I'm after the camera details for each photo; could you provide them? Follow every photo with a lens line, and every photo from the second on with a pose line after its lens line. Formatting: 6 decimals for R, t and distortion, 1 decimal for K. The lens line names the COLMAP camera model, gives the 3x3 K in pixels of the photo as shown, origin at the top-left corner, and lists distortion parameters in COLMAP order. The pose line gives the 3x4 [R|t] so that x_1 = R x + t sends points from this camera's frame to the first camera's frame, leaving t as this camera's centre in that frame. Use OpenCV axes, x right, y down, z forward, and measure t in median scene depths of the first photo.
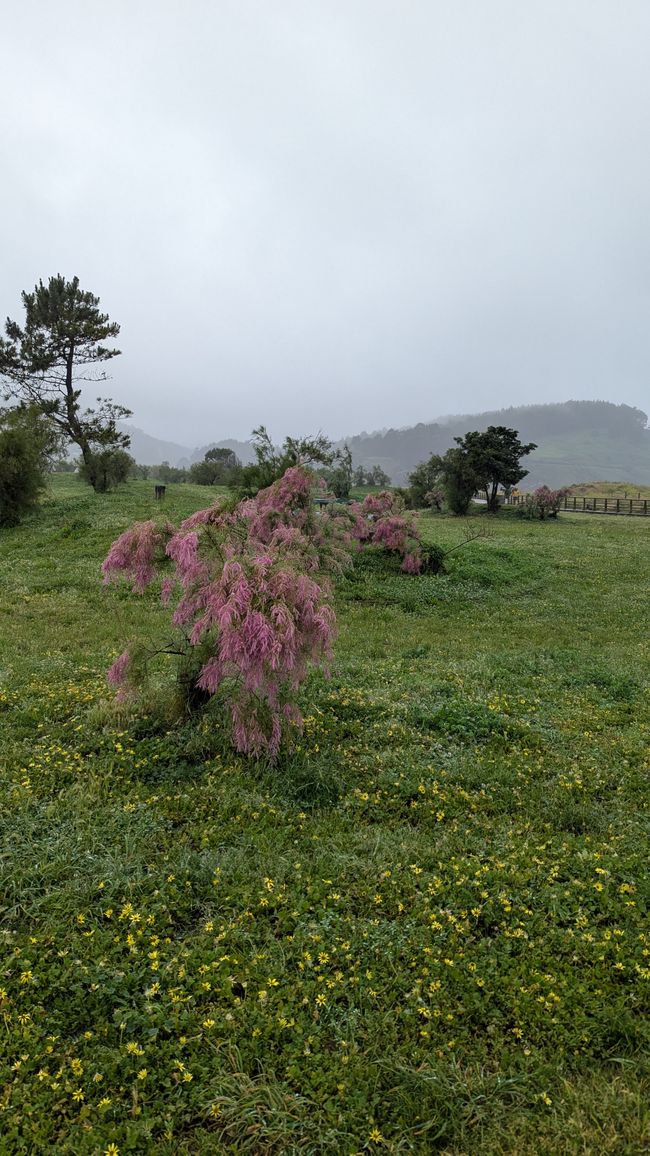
lens RADIAL K [[803.7, 0, 325.0], [0, 803.7, 578.0], [0, 0, 1]] dist [0.083216, -0.087037]
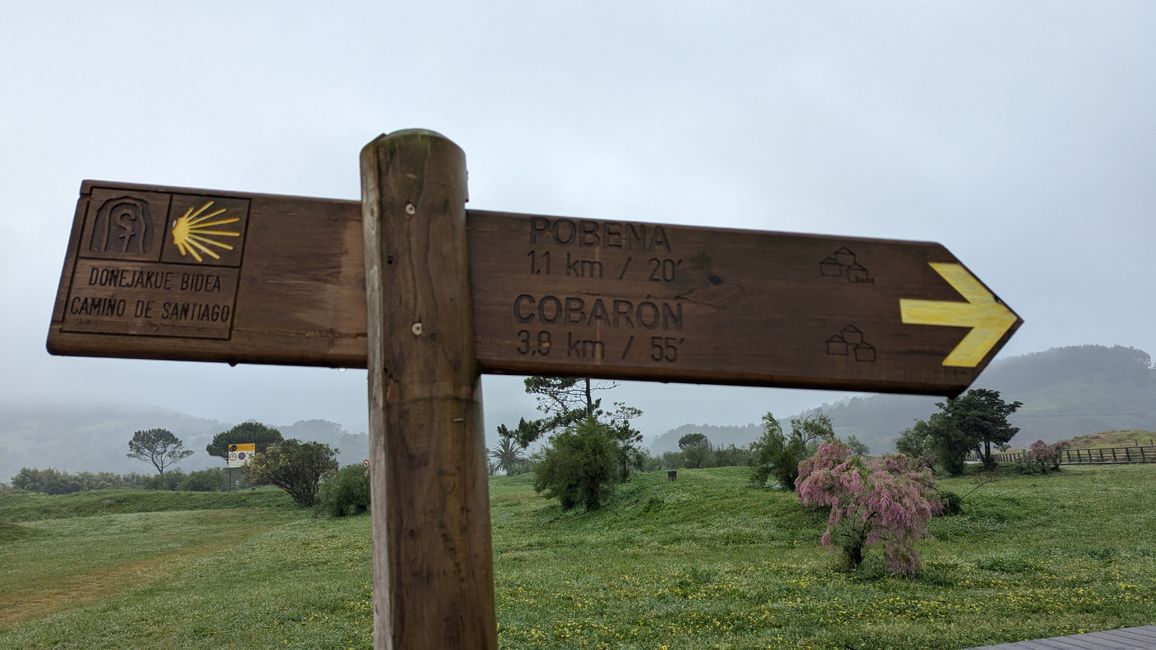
lens RADIAL K [[803.7, 0, 581.4], [0, 803.7, 315.3], [0, 0, 1]] dist [0.083216, -0.087037]
pose [[0.965600, -0.132898, -0.223506, -0.039002], [0.059501, 0.949651, -0.307608, 0.021275], [0.253133, 0.283728, 0.924890, -0.162494]]
